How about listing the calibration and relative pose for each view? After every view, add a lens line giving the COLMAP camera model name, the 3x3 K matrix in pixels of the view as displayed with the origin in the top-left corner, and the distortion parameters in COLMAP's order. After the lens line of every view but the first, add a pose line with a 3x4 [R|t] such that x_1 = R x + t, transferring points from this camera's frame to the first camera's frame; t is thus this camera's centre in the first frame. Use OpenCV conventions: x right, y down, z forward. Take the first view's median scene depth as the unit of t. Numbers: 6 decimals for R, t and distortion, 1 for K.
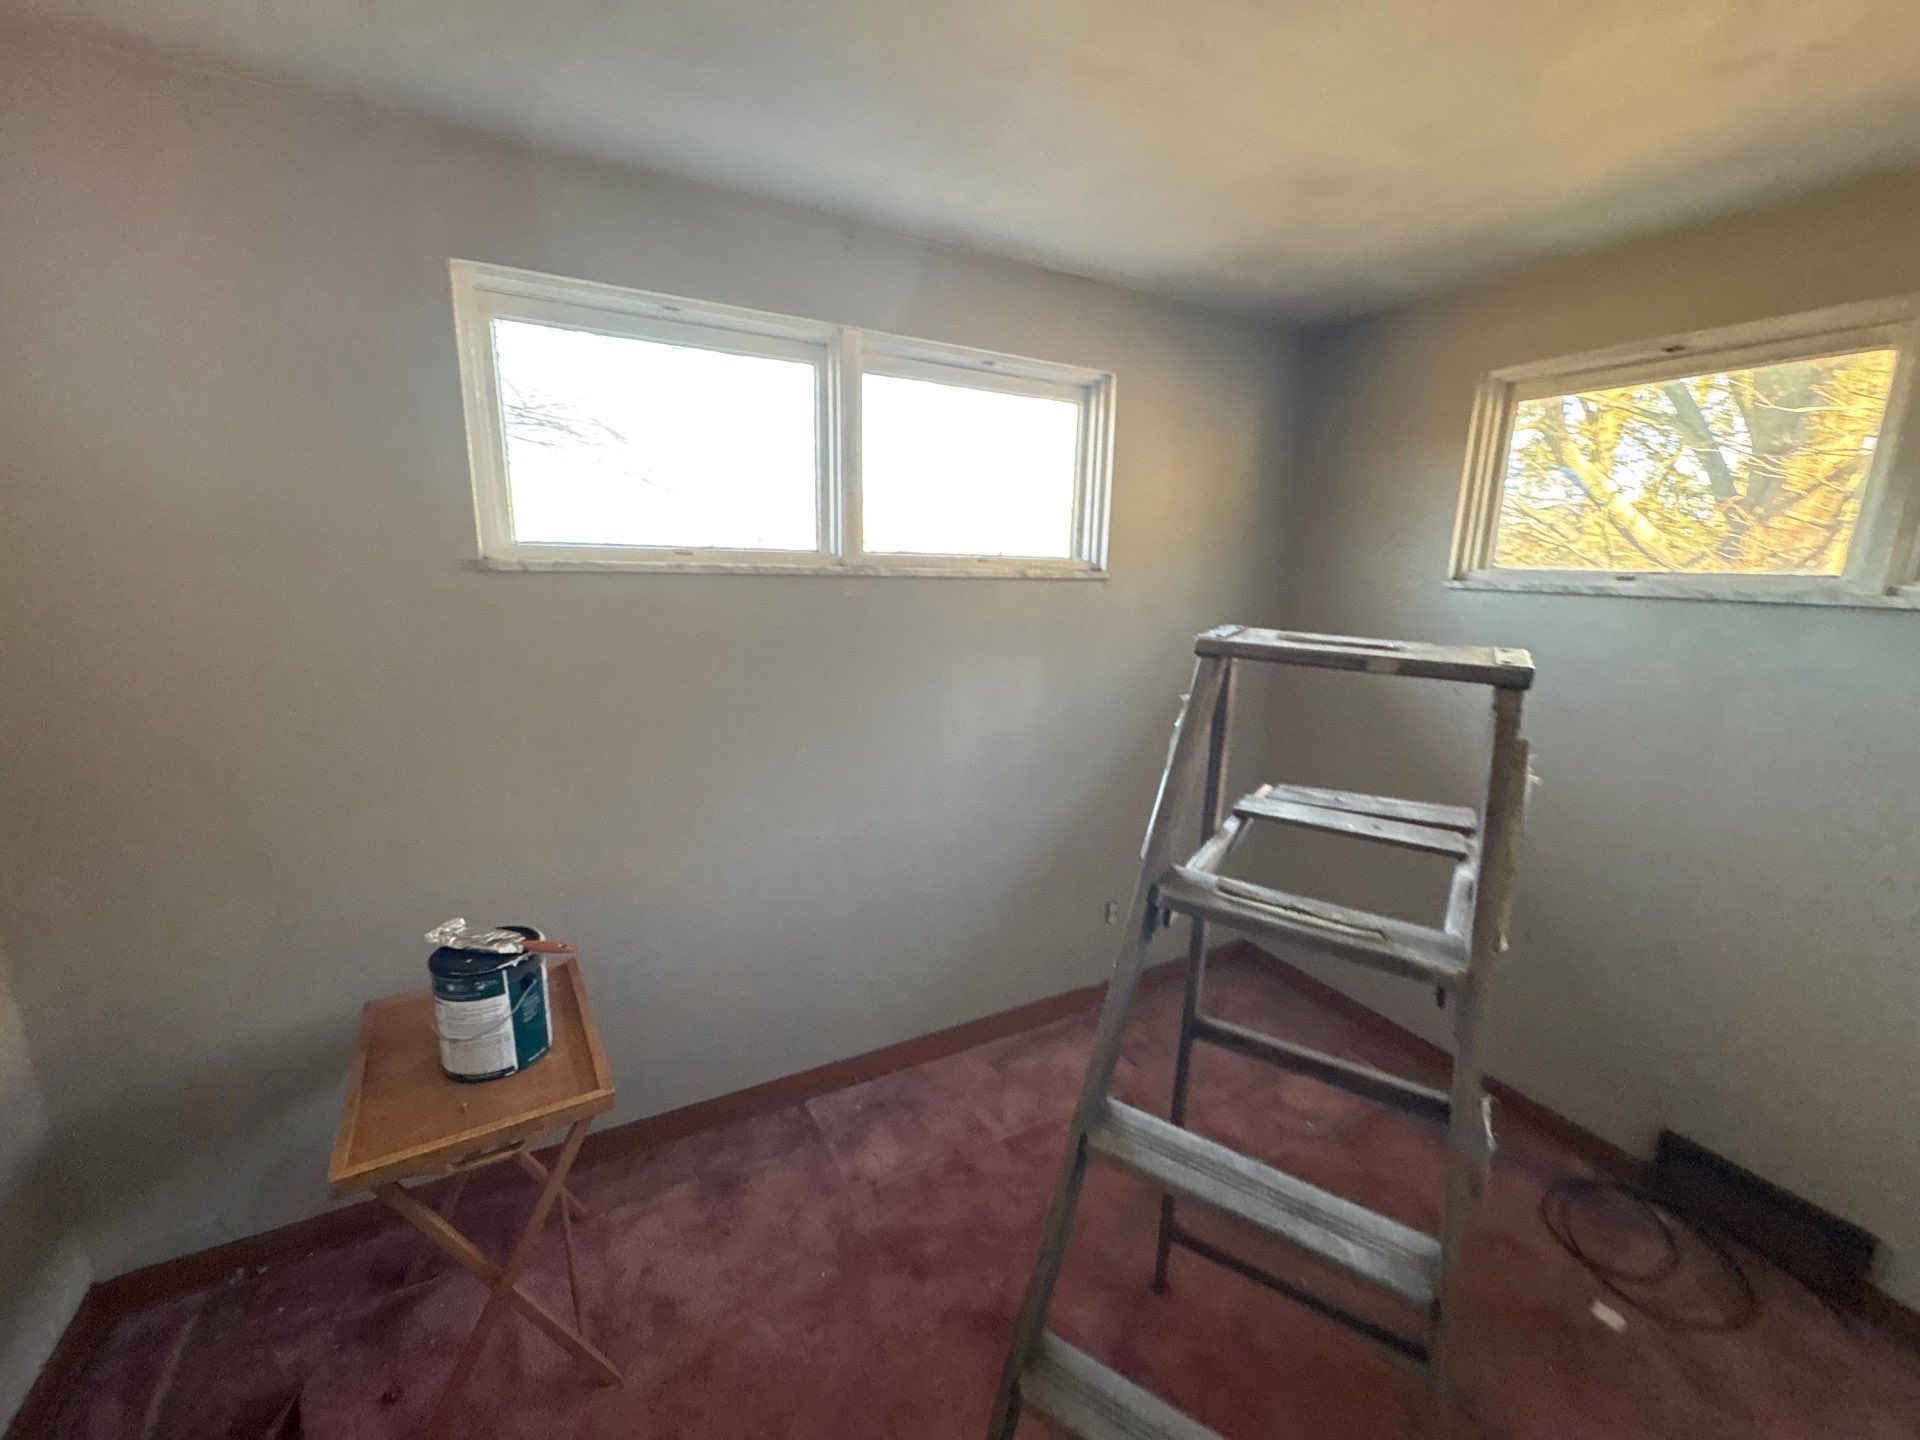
lens RADIAL K [[761.8, 0, 960.3], [0, 761.8, 717.2], [0, 0, 1]] dist [-0.001761, 0.000475]
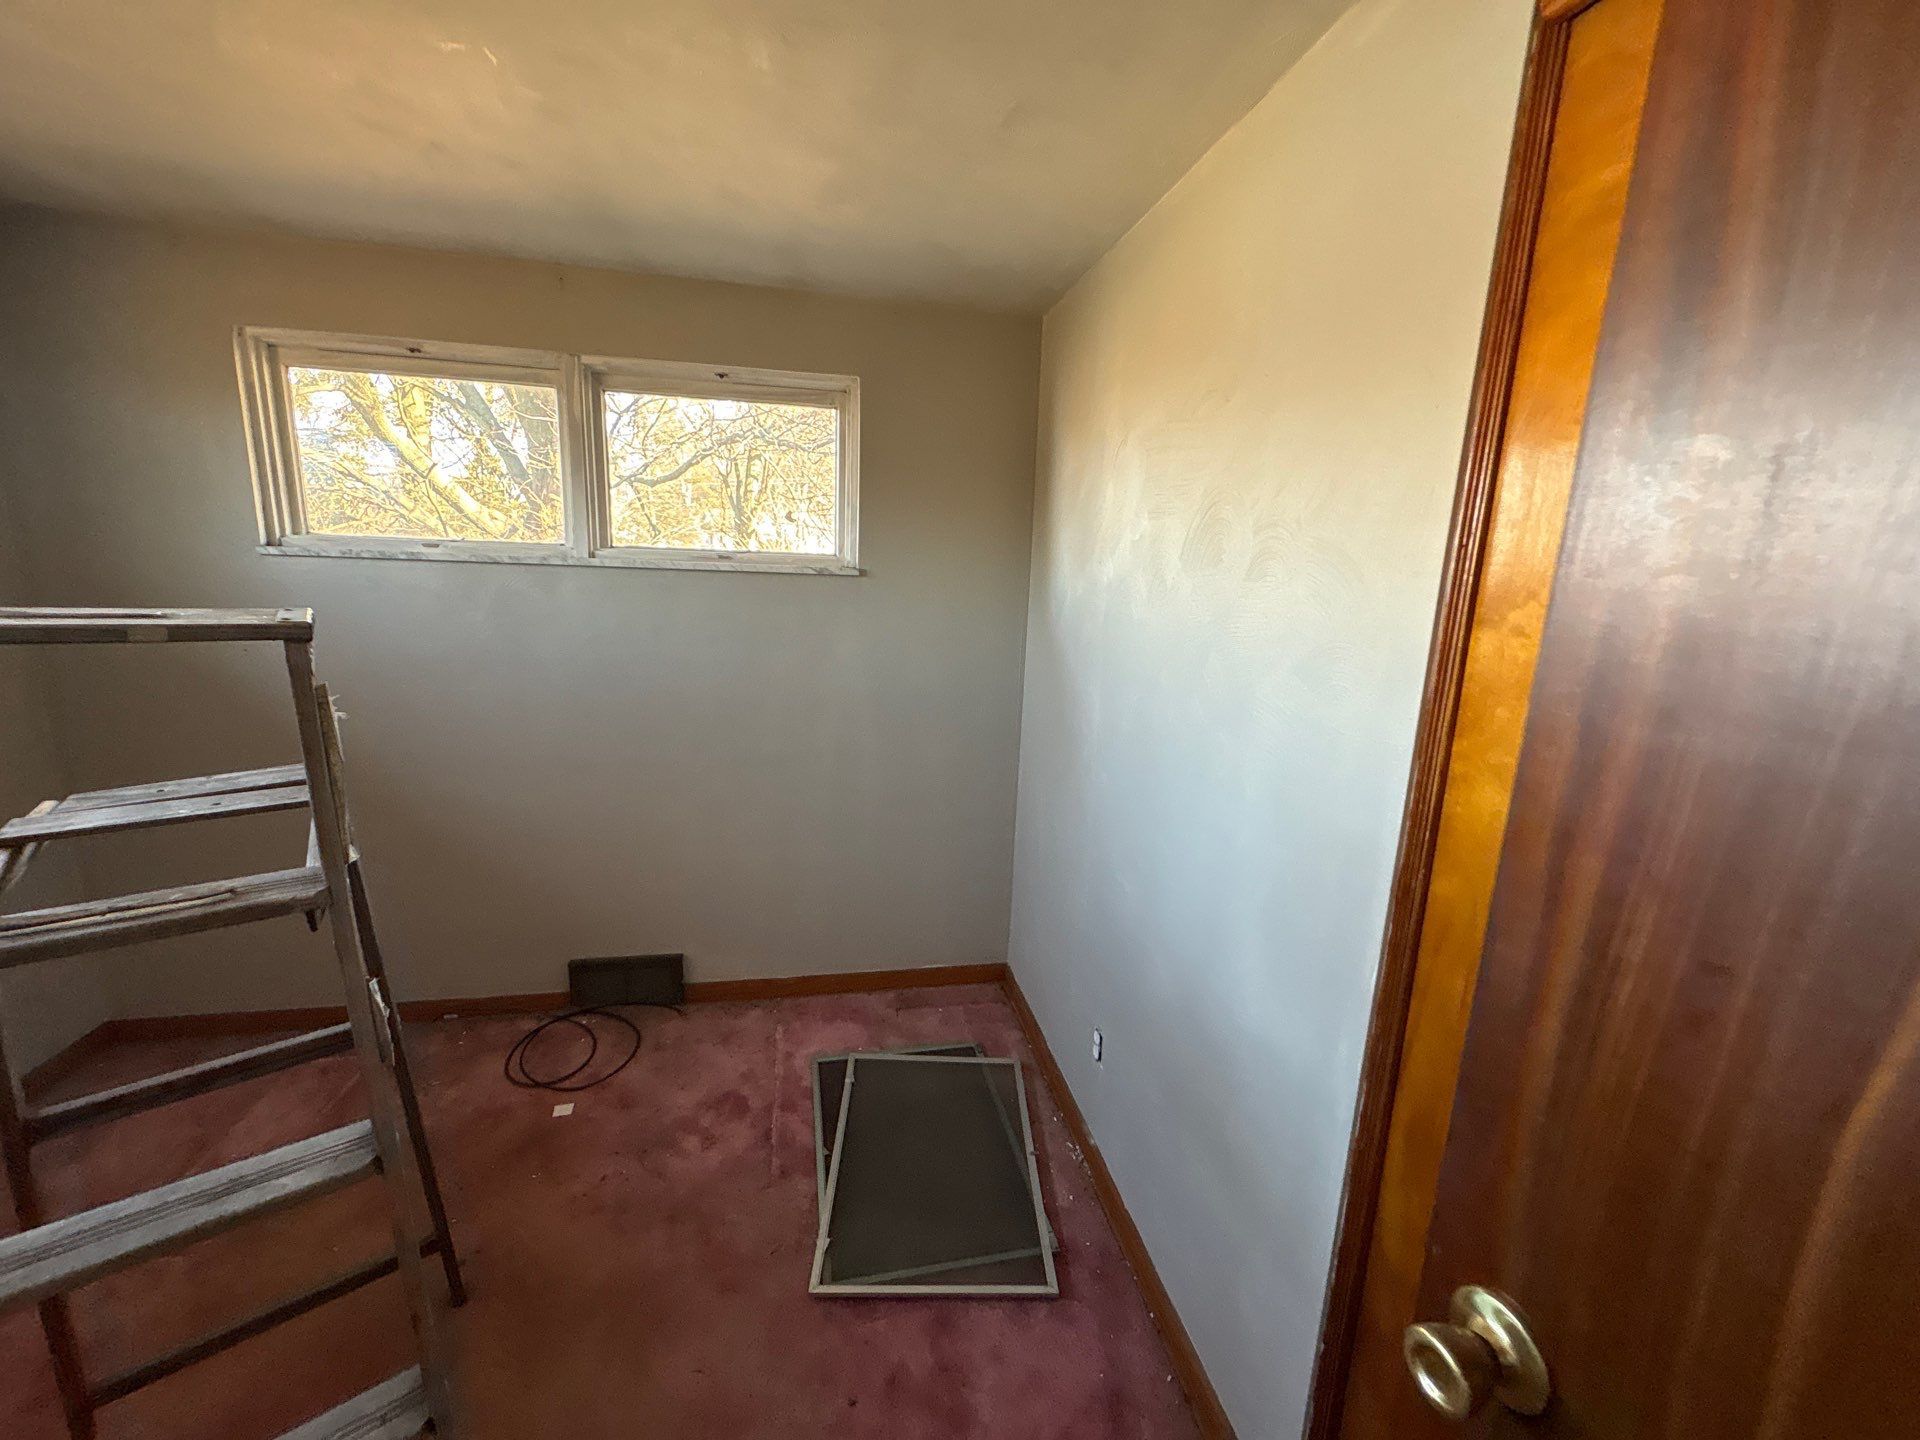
lens RADIAL K [[761.8, 0, 960.3], [0, 761.8, 717.2], [0, 0, 1]] dist [-0.001761, 0.000475]
pose [[0.303389, -0.203524, 0.930877, -0.030333], [0.164100, 0.973487, 0.159357, 0.028044], [-0.938630, 0.104410, 0.328744, -0.153538]]
